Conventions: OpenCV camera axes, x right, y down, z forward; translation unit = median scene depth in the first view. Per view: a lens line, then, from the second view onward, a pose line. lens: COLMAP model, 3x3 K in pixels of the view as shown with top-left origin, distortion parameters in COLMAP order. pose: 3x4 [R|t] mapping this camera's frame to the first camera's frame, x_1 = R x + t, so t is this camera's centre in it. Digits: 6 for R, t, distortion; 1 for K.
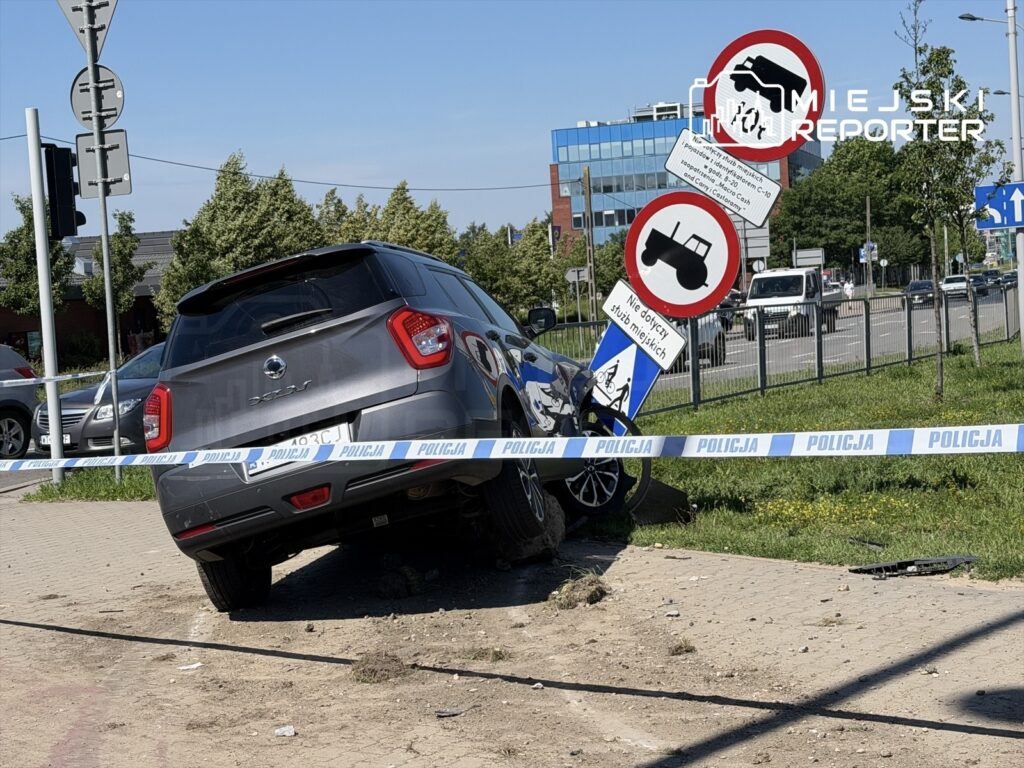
lens RADIAL K [[1836.2, 0, 508.2], [0, 1836.2, 378.1], [0, 0, 1]] dist [0.119327, 0.000000]
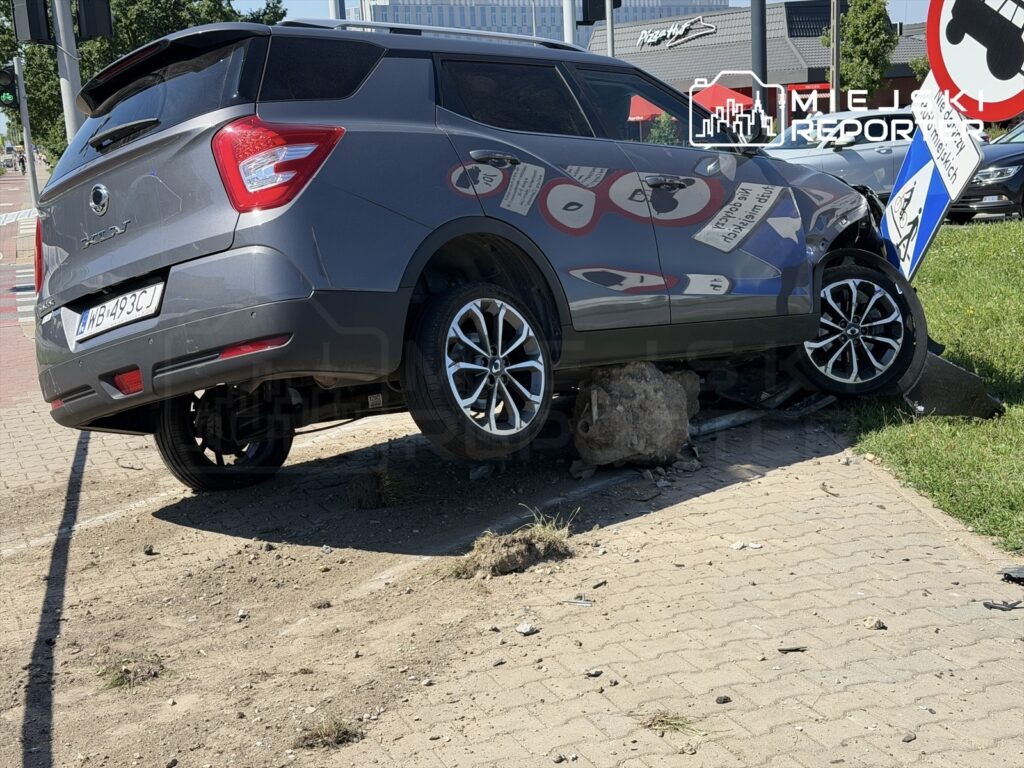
lens RADIAL K [[1495.4, 0, 513.0], [0, 1495.4, 384.4], [0, 0, 1]] dist [0.126281, 0.000000]
pose [[0.847859, 0.103684, -0.519986, 0.244784], [-0.019938, 0.986235, 0.164144, -0.025816], [0.529847, -0.128803, 0.838255, 0.422196]]
